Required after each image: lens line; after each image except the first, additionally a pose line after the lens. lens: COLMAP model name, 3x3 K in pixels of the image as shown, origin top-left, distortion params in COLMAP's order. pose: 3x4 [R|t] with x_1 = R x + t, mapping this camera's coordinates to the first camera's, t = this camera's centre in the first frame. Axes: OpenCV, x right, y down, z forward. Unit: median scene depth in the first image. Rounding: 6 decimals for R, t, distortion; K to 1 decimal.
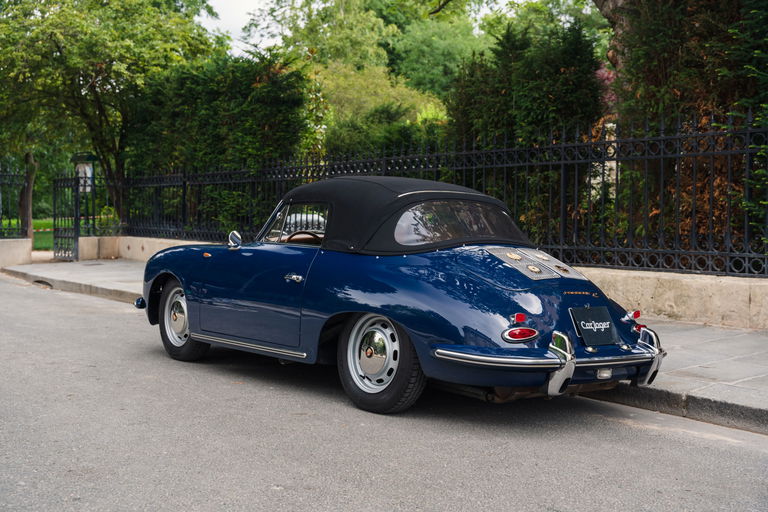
lens RADIAL K [[861.7, 0, 387.5], [0, 861.7, 236.5], [0, 0, 1]] dist [0.011084, 0.000000]
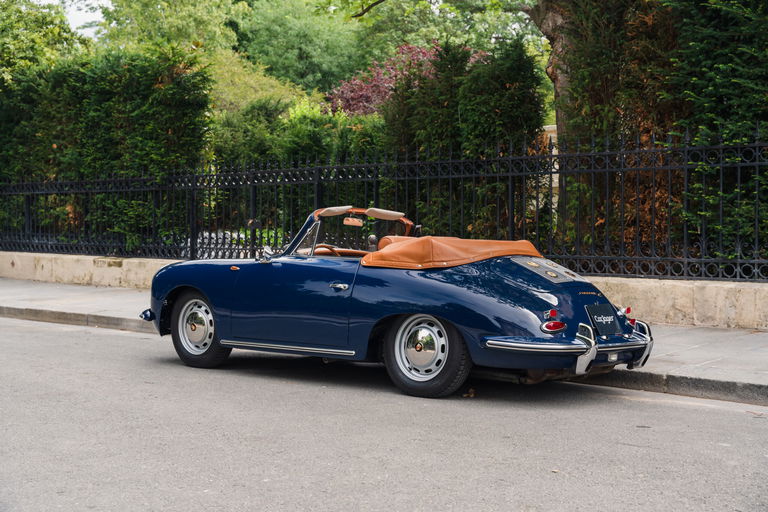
lens RADIAL K [[1012.6, 0, 384.2], [0, 1012.6, 255.1], [0, 0, 1]] dist [0.001381, 0.000000]
pose [[0.986199, -0.015988, 0.164789, -0.163561], [0.014209, 0.999827, 0.011970, -0.005369], [-0.164952, -0.009463, 0.986256, -0.201618]]
